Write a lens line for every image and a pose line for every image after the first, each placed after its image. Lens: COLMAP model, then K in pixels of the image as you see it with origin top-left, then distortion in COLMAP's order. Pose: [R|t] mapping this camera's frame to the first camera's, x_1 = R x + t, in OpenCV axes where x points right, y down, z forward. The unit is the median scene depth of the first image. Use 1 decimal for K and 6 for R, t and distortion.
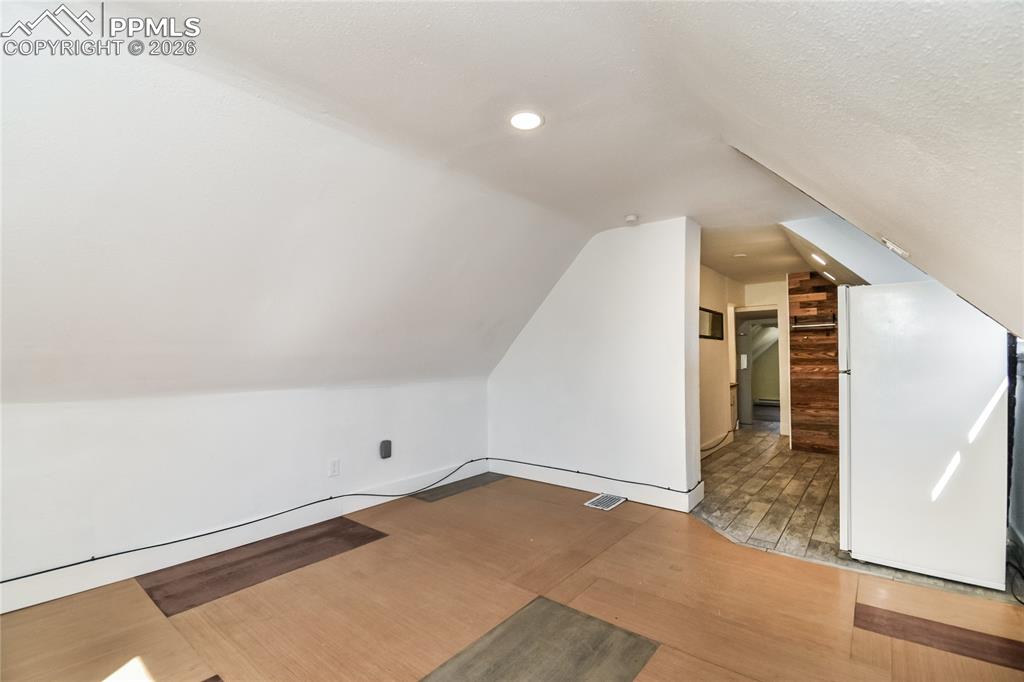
lens RADIAL K [[457.1, 0, 514.1], [0, 457.1, 356.4], [0, 0, 1]] dist [0.031869, -0.028704]
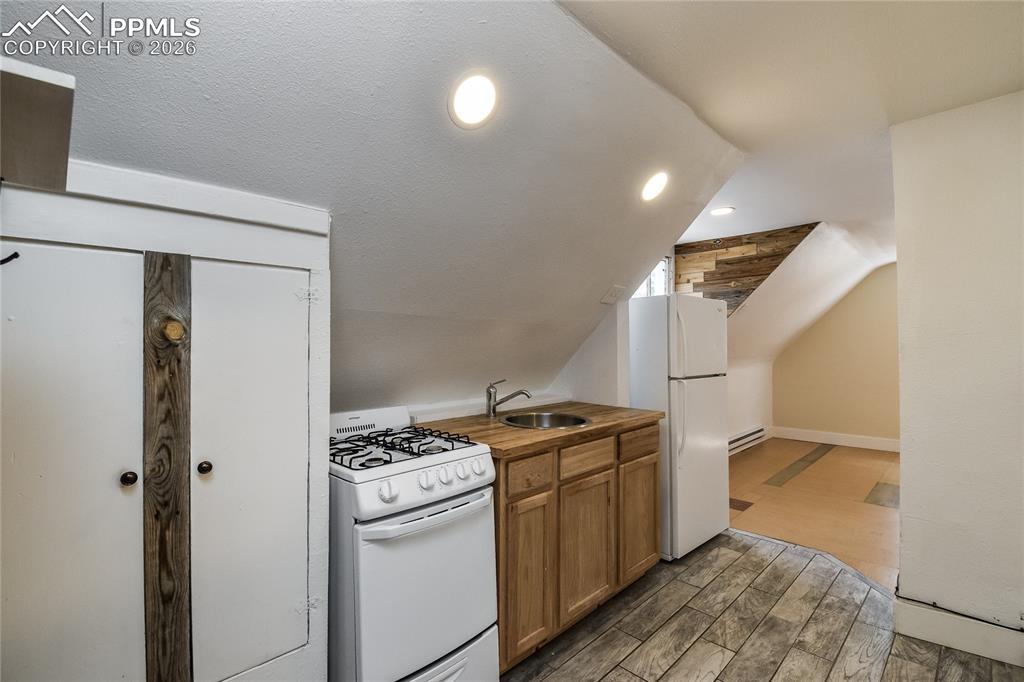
lens RADIAL K [[467.9, 0, 522.5], [0, 467.9, 346.6], [0, 0, 1]] dist [0.000353, -0.005967]
pose [[-0.994528, 0.008665, 0.104112, 0.914734], [0.009233, 0.999945, 0.004979, -0.037230], [-0.104063, 0.005913, -0.994553, 1.845339]]
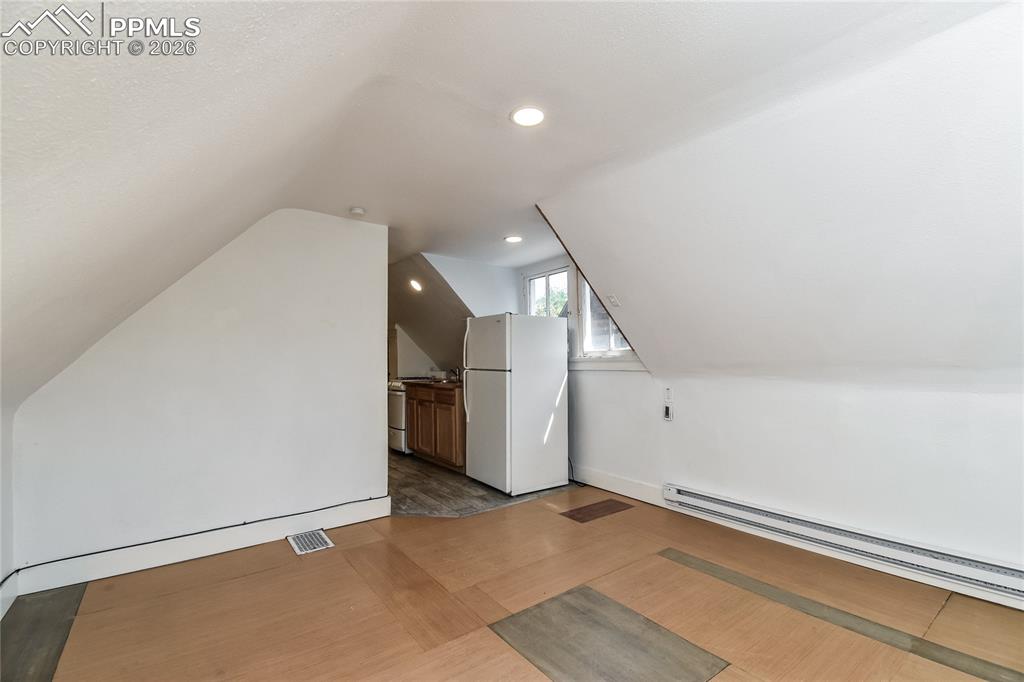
lens RADIAL K [[450.9, 0, 512.0], [0, 450.9, 341.0], [0, 0, 1]] dist [0.032107, -0.026286]
pose [[0.254631, 0.042001, 0.966126, -0.573058], [0.012483, 0.998830, -0.046712, 0.006039], [-0.966958, 0.023954, 0.253808, 0.506986]]
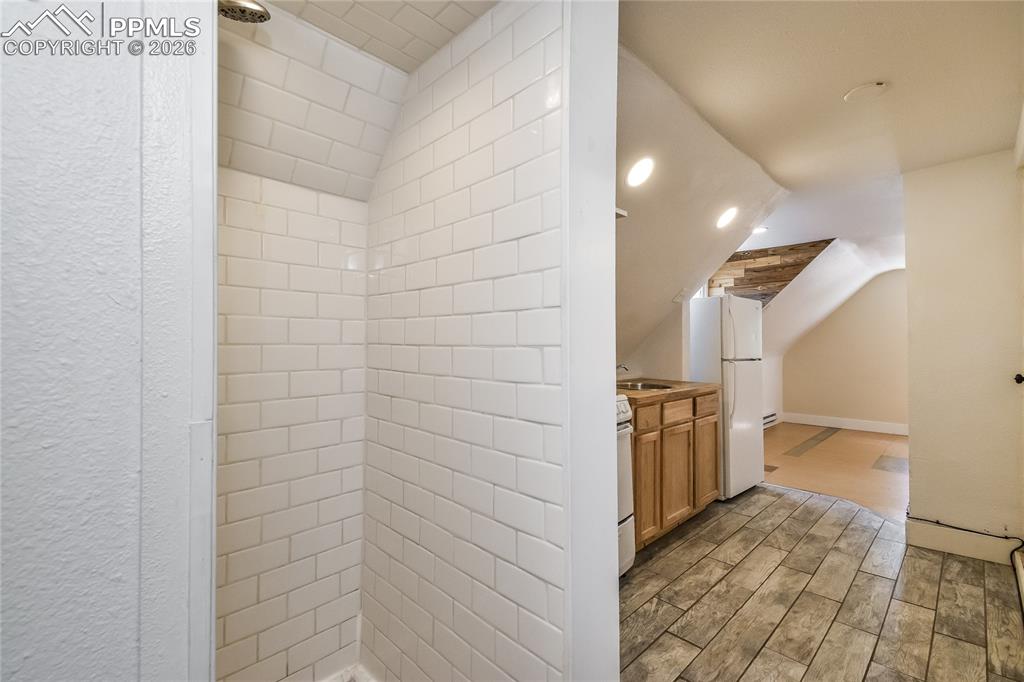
lens RADIAL K [[443.6, 0, 512.0], [0, 443.6, 341.0], [0, 0, 1]] dist [0.009569, -0.000090]
pose [[-0.991863, 0.002470, 0.127288, 1.098011], [0.001430, 0.999965, -0.008261, -0.009636], [-0.127304, -0.008011, -0.991831, 2.080872]]
